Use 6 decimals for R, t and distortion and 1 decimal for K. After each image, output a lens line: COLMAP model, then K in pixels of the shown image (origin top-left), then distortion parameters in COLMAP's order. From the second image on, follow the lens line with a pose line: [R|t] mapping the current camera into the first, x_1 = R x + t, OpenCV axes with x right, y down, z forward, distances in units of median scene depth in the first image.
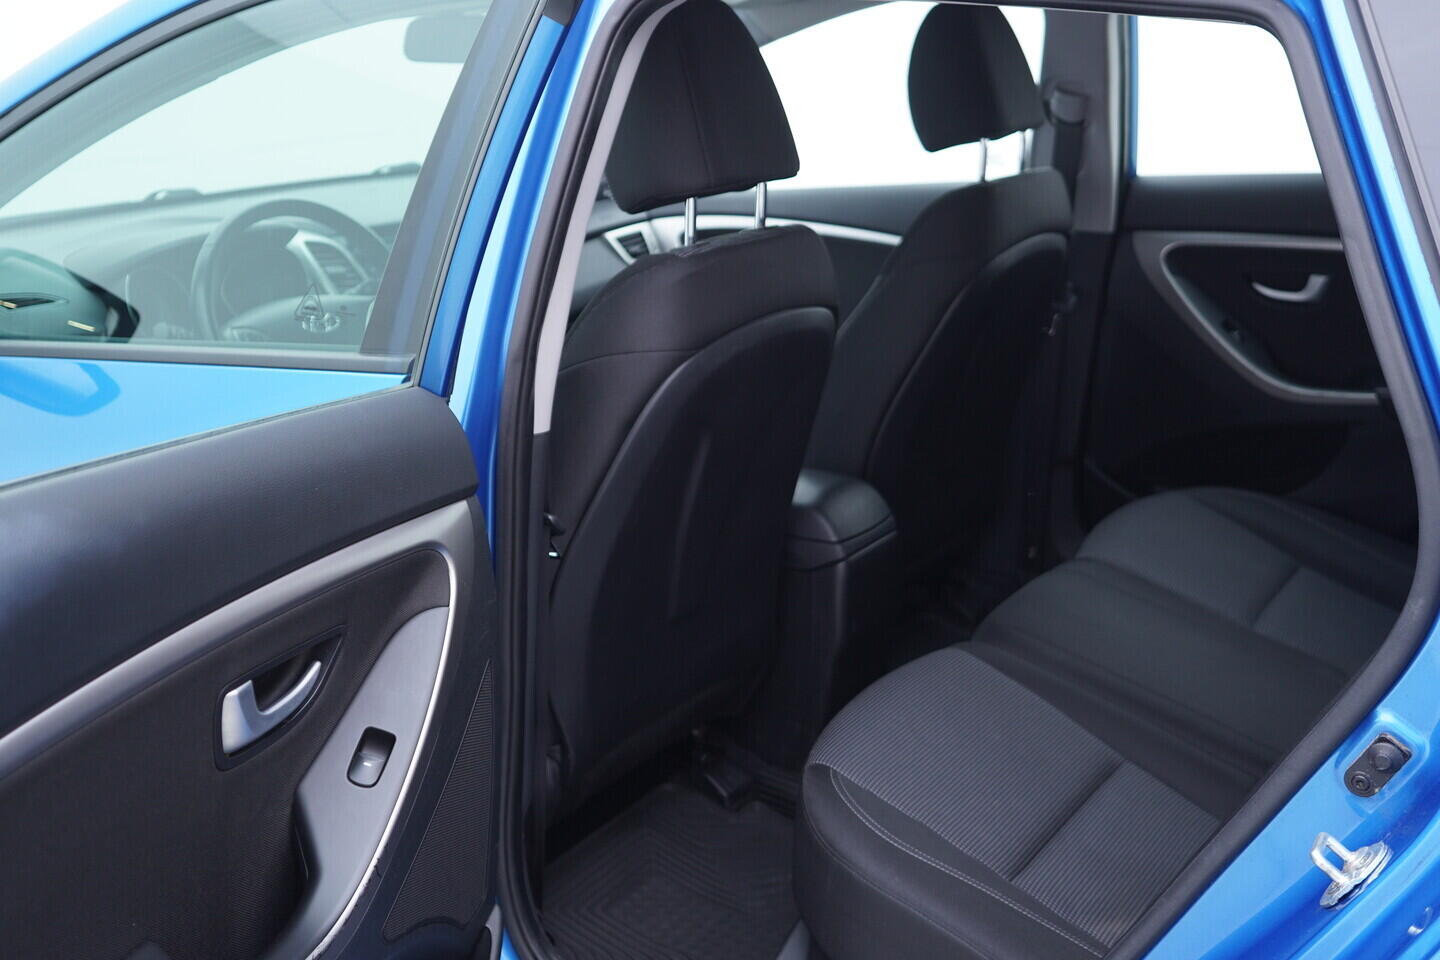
lens RADIAL K [[1562.4, 0, 720.0], [0, 1562.4, 480.0], [0, 0, 1]] dist [-0.003844, 0.376431]
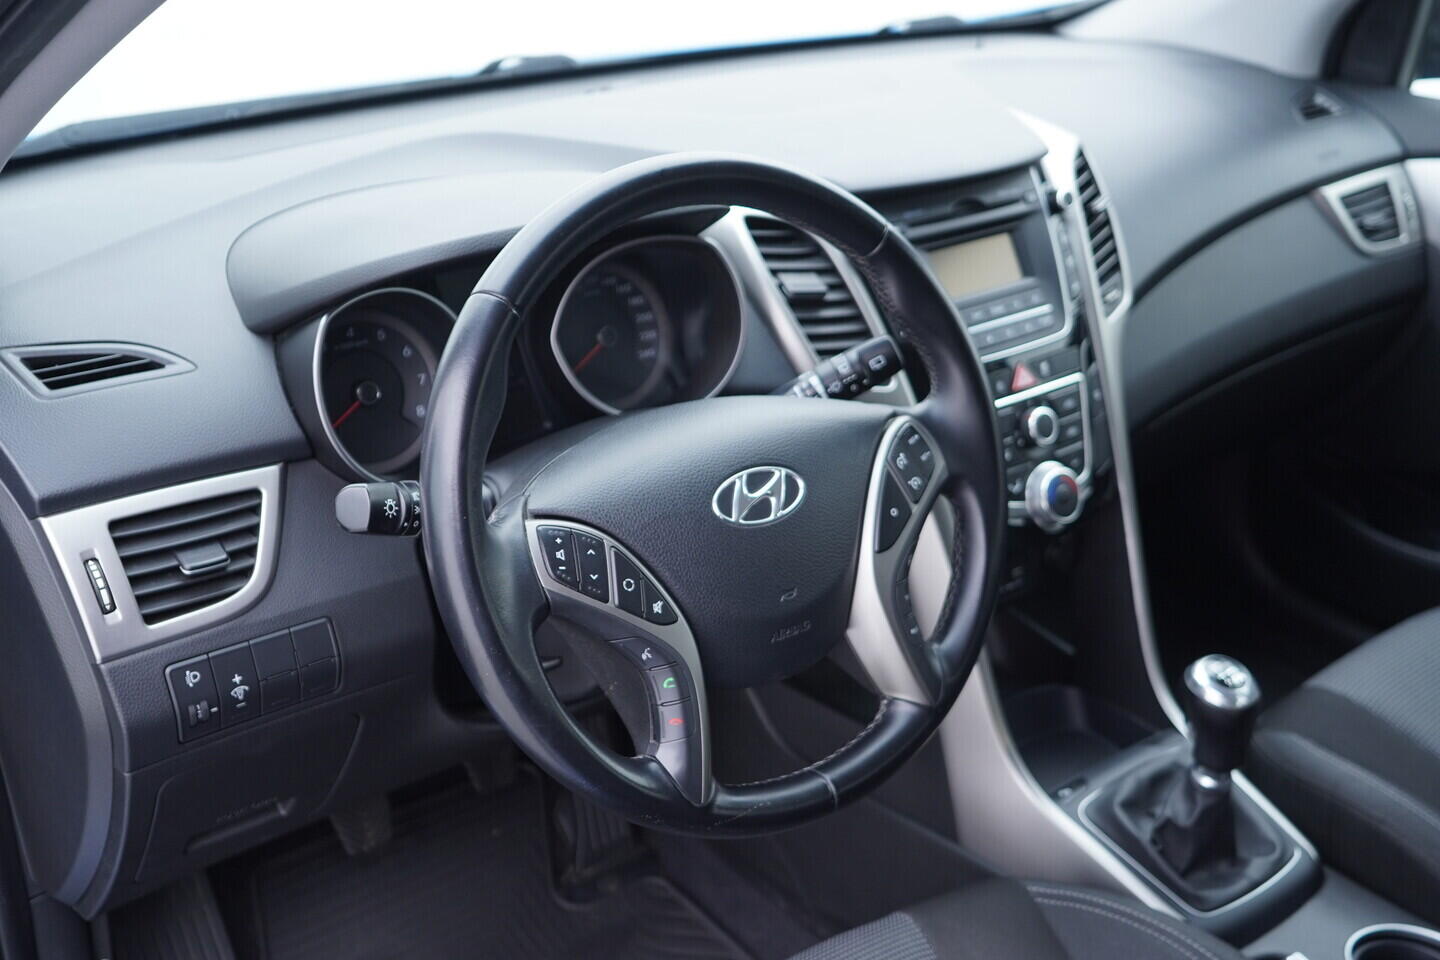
lens RADIAL K [[1517.8, 0, 720.0], [0, 1517.8, 480.0], [0, 0, 1]] dist [-0.006498, -0.016438]
pose [[0.960146, 0.125305, -0.249839, -0.153530], [-0.095399, 0.987116, 0.128454, -0.132431], [0.262716, -0.099501, 0.959729, 0.574443]]
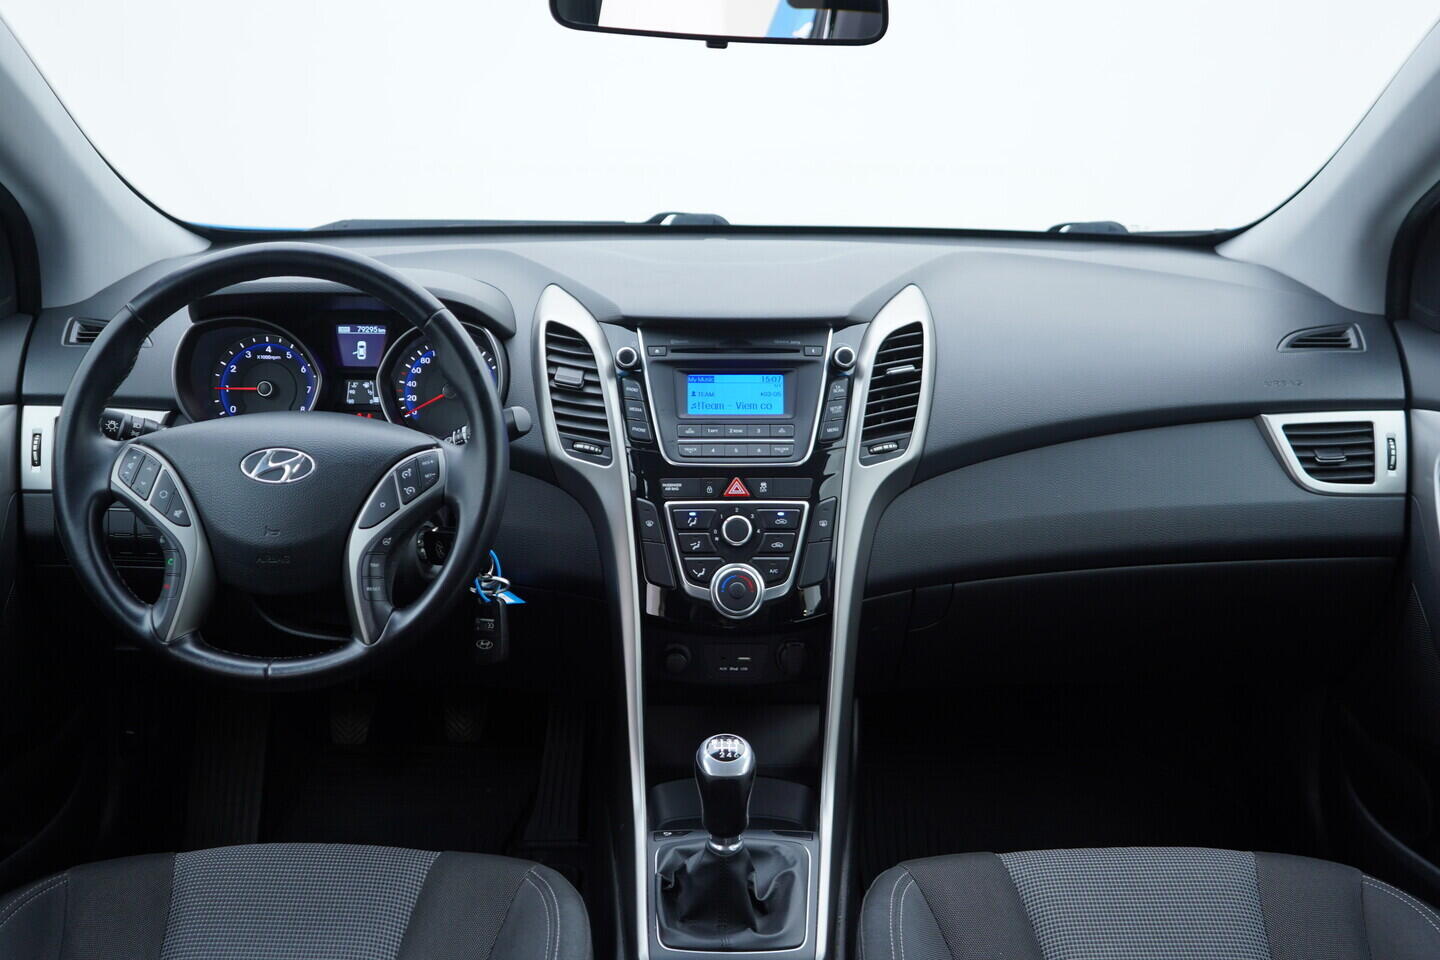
lens RADIAL K [[1517.8, 0, 720.0], [0, 1517.8, 480.0], [0, 0, 1]] dist [-0.006498, -0.016438]
pose [[0.628219, 0.265752, -0.731243, 0.219987], [-0.267695, 0.956304, 0.117565, -0.179768], [0.730534, 0.121893, 0.671909, 0.662242]]
